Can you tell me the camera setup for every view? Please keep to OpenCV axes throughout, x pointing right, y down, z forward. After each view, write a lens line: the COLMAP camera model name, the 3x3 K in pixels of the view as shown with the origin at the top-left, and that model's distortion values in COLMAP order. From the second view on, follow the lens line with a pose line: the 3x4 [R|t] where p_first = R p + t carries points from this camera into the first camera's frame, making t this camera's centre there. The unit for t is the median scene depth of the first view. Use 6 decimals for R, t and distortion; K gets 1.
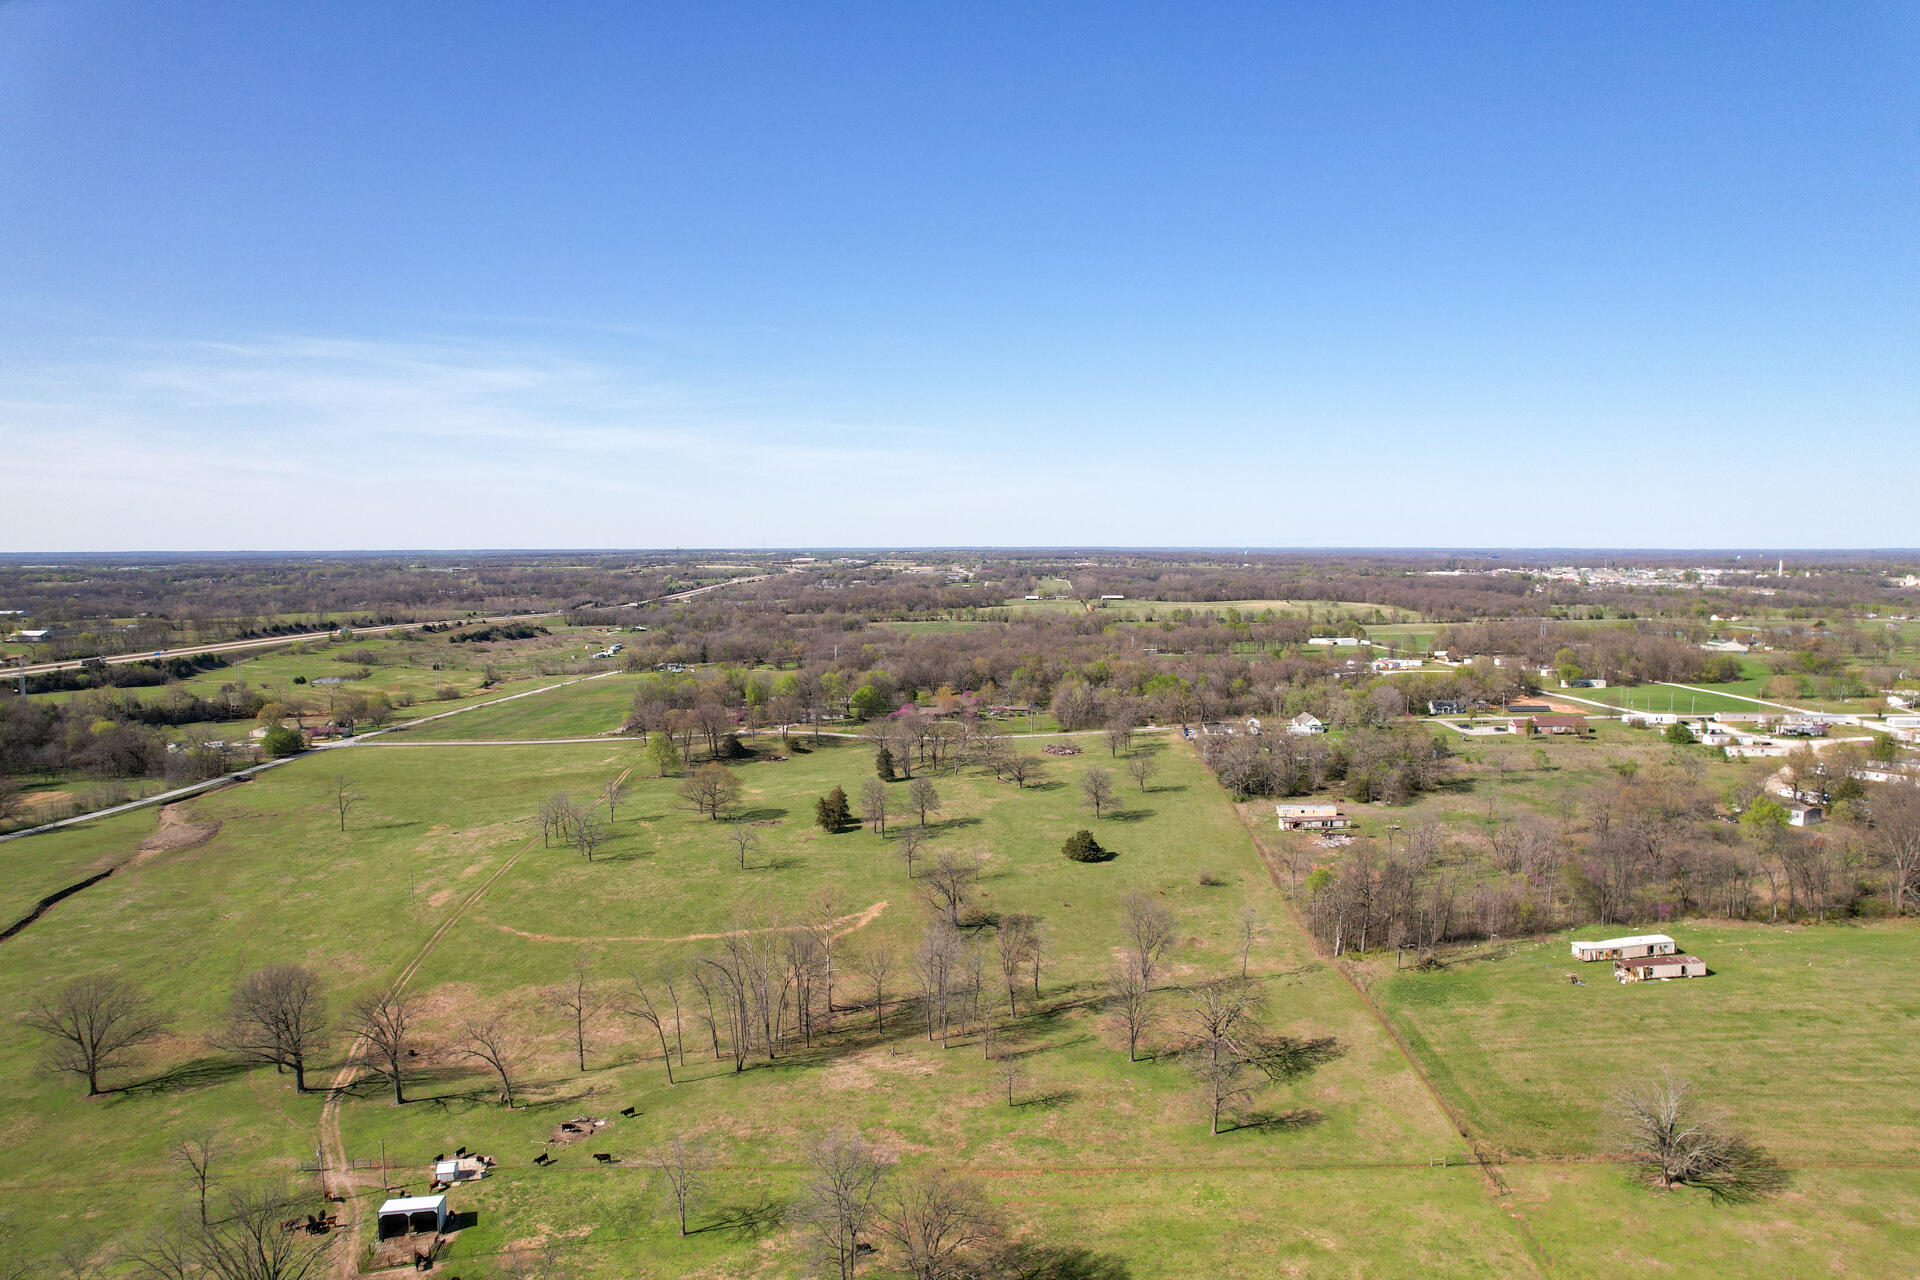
lens RADIAL K [[1242.3, 0, 970.2], [0, 1242.3, 636.0], [0, 0, 1]] dist [-0.082464, 0.076228]
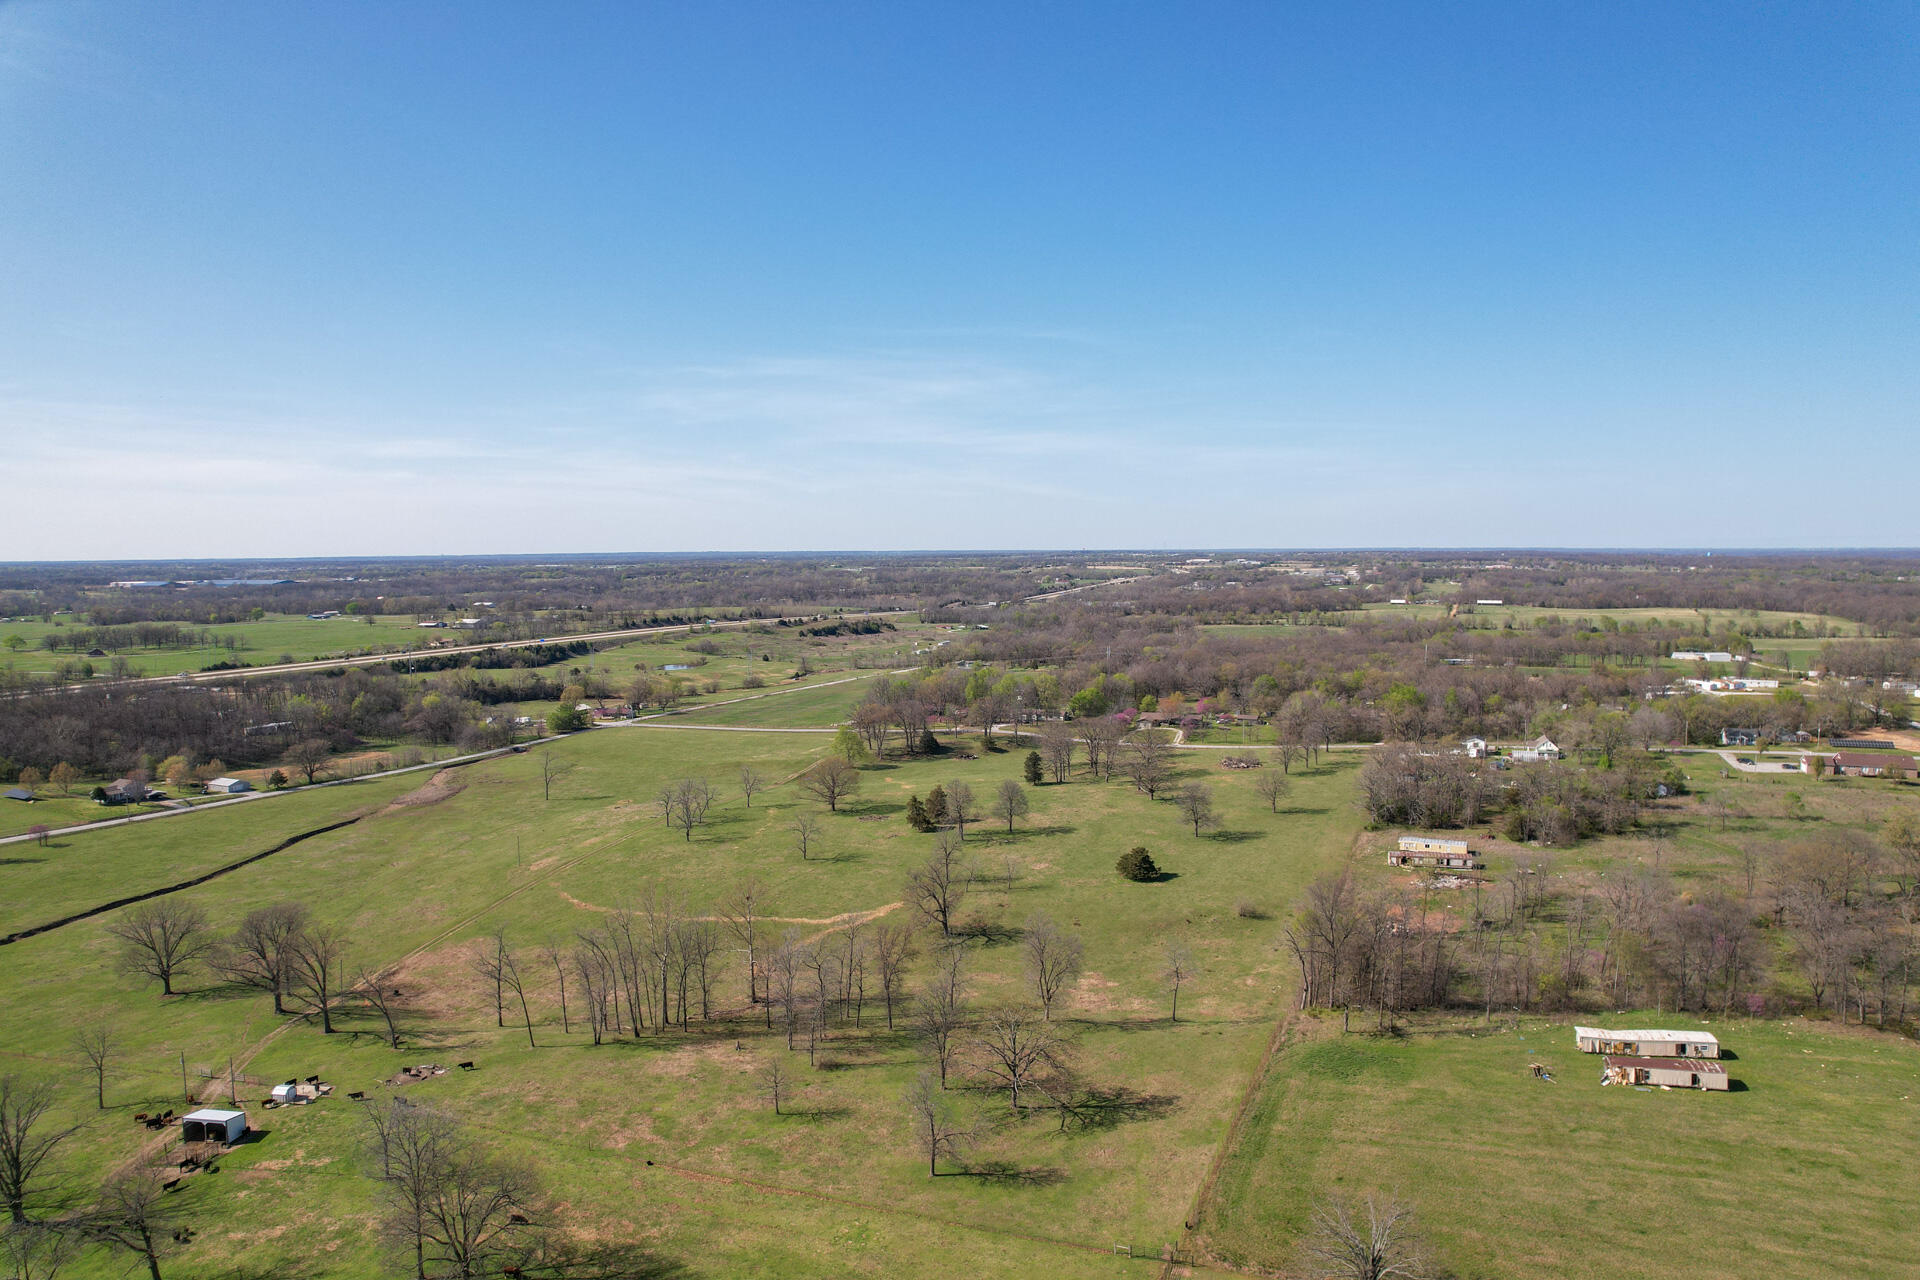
lens RADIAL K [[1242.3, 0, 967.8], [0, 1242.3, 640.8], [0, 0, 1]] dist [-0.082464, 0.076228]
pose [[0.942511, 0.021996, -0.333450, 0.253860], [-0.020930, 0.999758, 0.006789, -0.003683], [0.333519, 0.000581, 0.942743, 0.062109]]
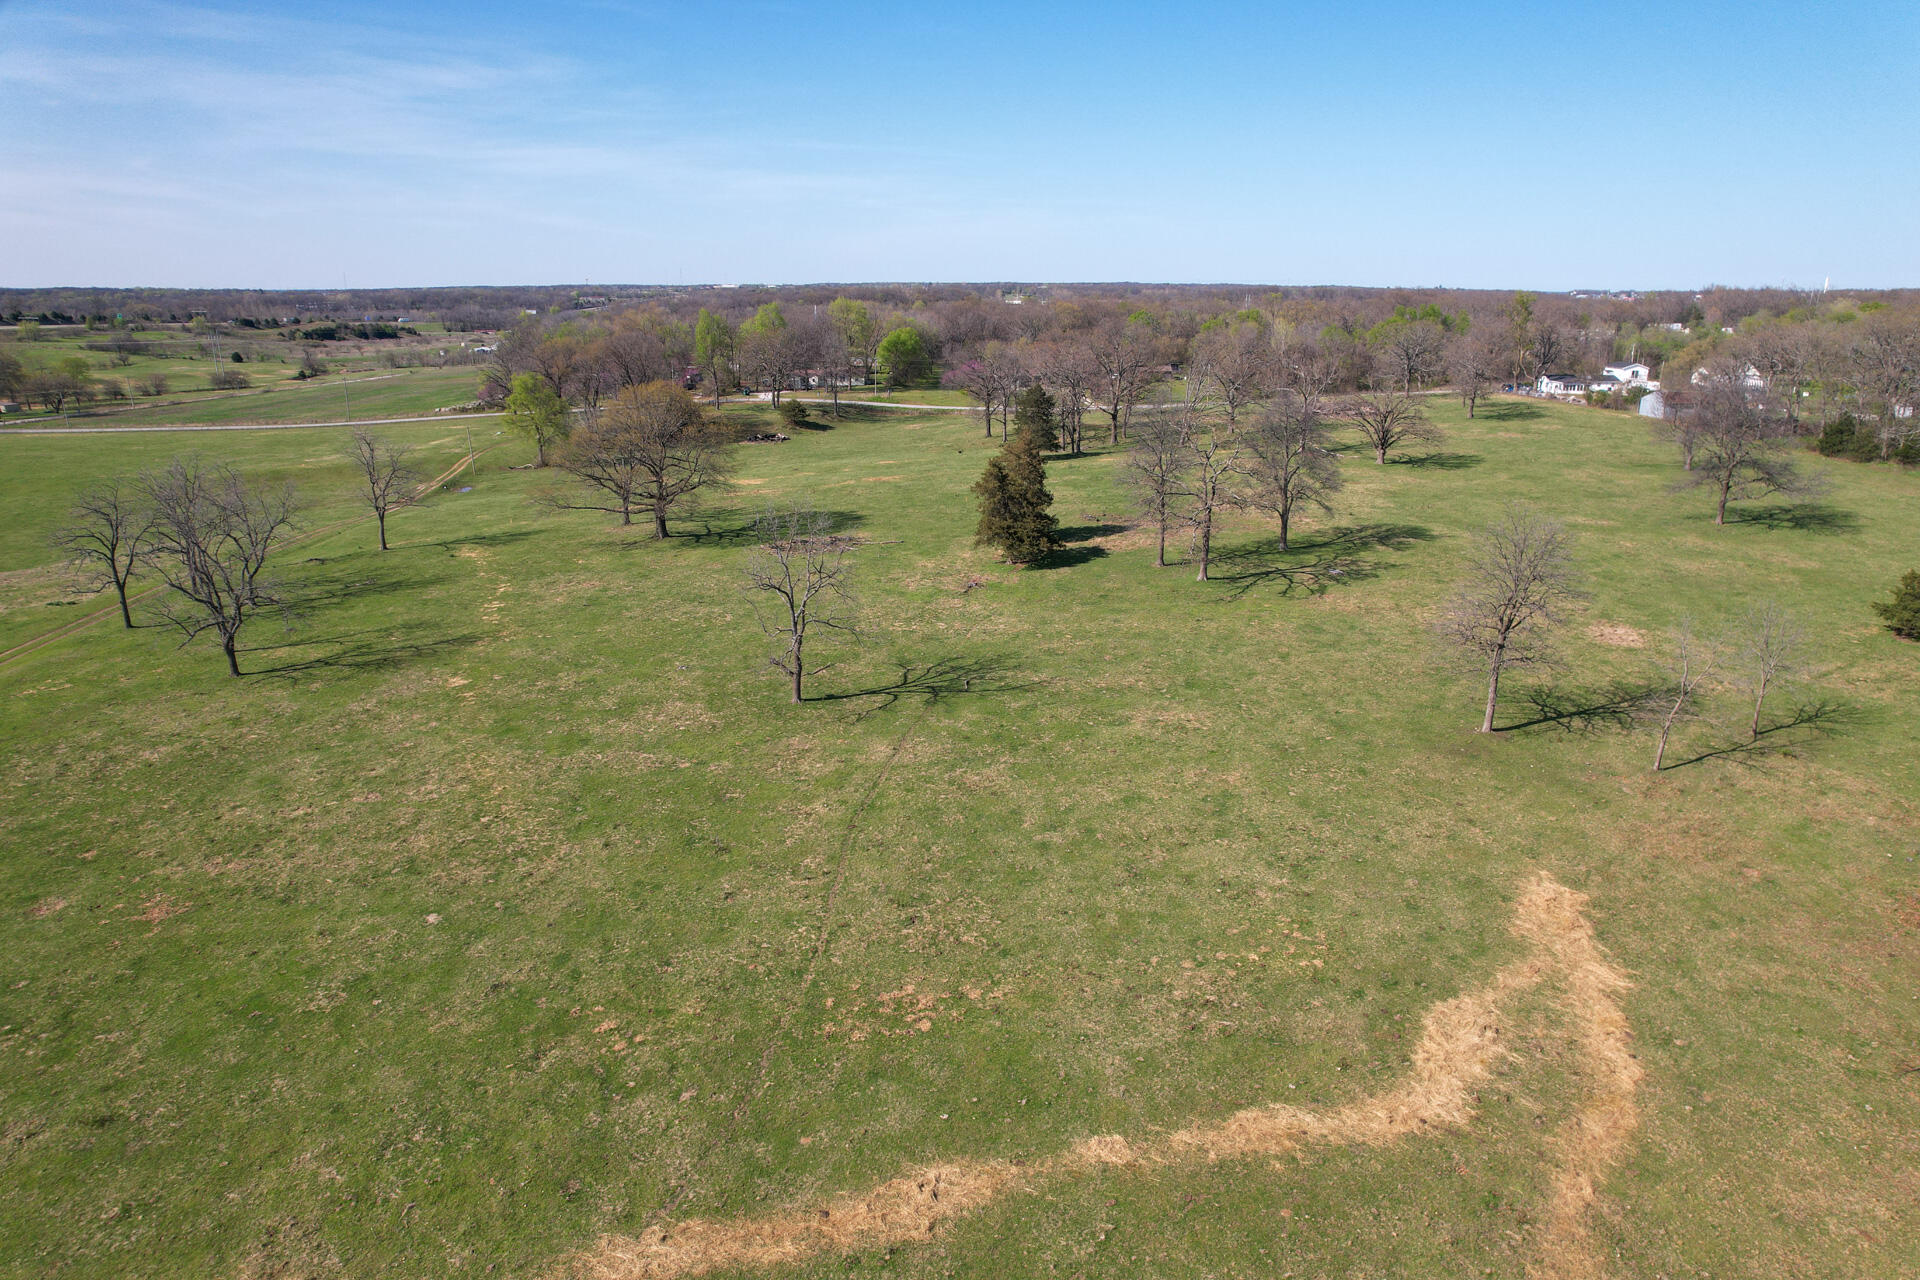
lens RADIAL K [[1242.3, 0, 976.4], [0, 1242.3, 632.9], [0, 0, 1]] dist [-0.082464, 0.076228]
pose [[0.998013, -0.012230, 0.061810, -0.145276], [-0.000114, 0.980630, 0.195868, 0.109795], [-0.063008, -0.195486, 0.978680, 0.663845]]
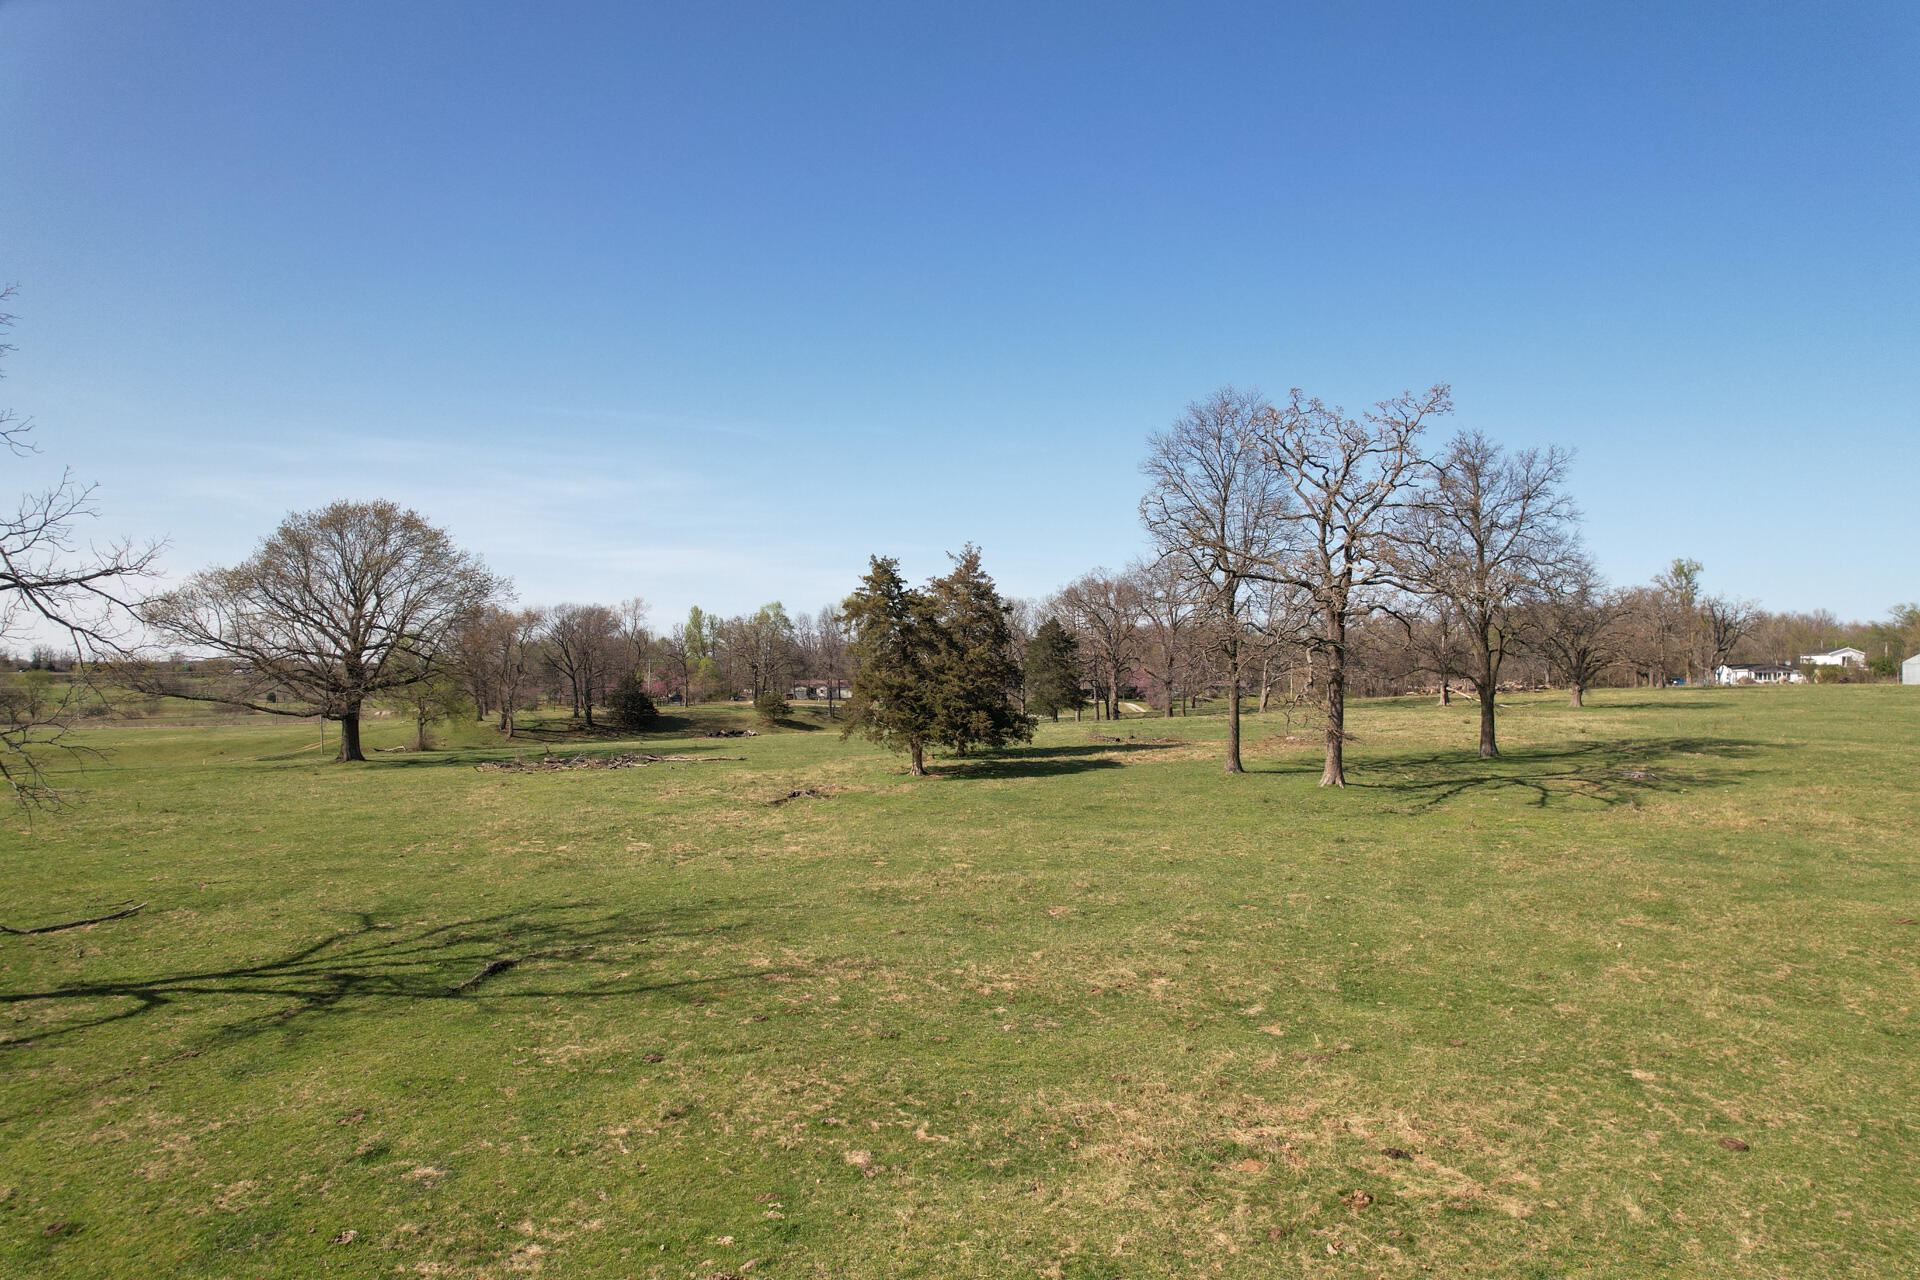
lens RADIAL K [[1242.3, 0, 966.2], [0, 1242.3, 652.1], [0, 0, 1]] dist [-0.082464, 0.076228]
pose [[0.999969, 0.004754, -0.006250, -0.109169], [-0.005311, 0.995702, -0.092467, 0.154423], [0.005783, 0.092497, 0.995696, 0.828046]]
